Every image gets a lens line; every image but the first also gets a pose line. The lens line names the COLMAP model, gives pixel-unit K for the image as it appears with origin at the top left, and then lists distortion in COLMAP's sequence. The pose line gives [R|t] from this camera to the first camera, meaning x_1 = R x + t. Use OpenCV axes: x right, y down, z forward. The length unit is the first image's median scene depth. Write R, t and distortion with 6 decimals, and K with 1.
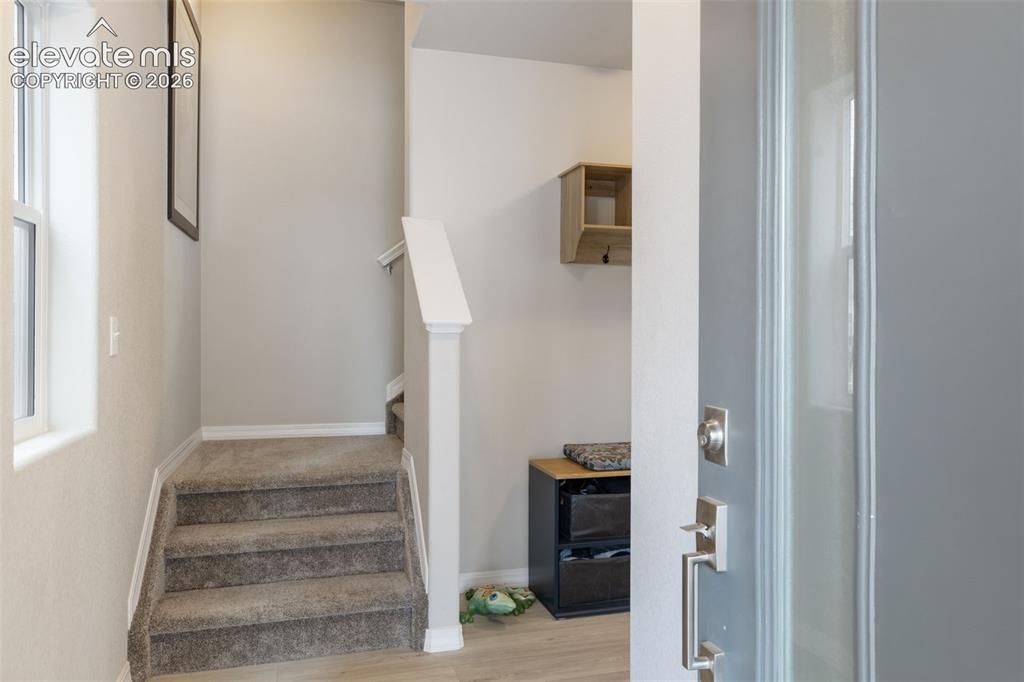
lens RADIAL K [[805.1, 0, 512.0], [0, 805.1, 341.0], [0, 0, 1]] dist [0.000540, -0.000289]
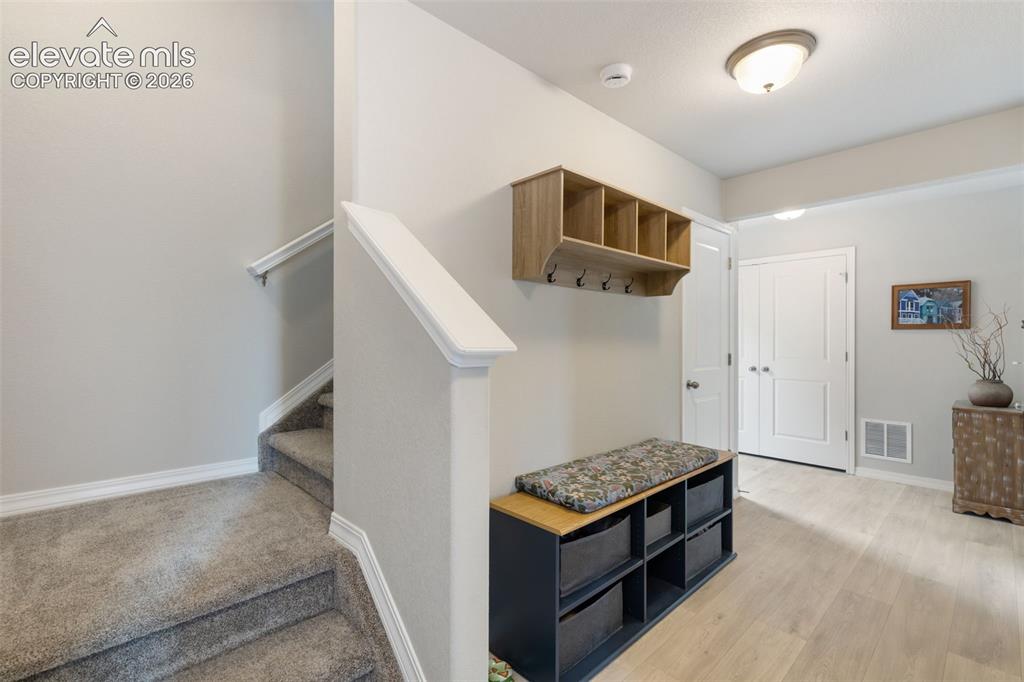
lens RADIAL K [[470.1, 0, 511.3], [0, 470.1, 337.1], [0, 0, 1]] dist [0.004528, -0.000006]
pose [[0.879376, 0.003606, 0.476115, -0.201263], [0.003056, 0.999908, -0.013219, -0.023992], [-0.476118, 0.013080, 0.879284, 0.542663]]
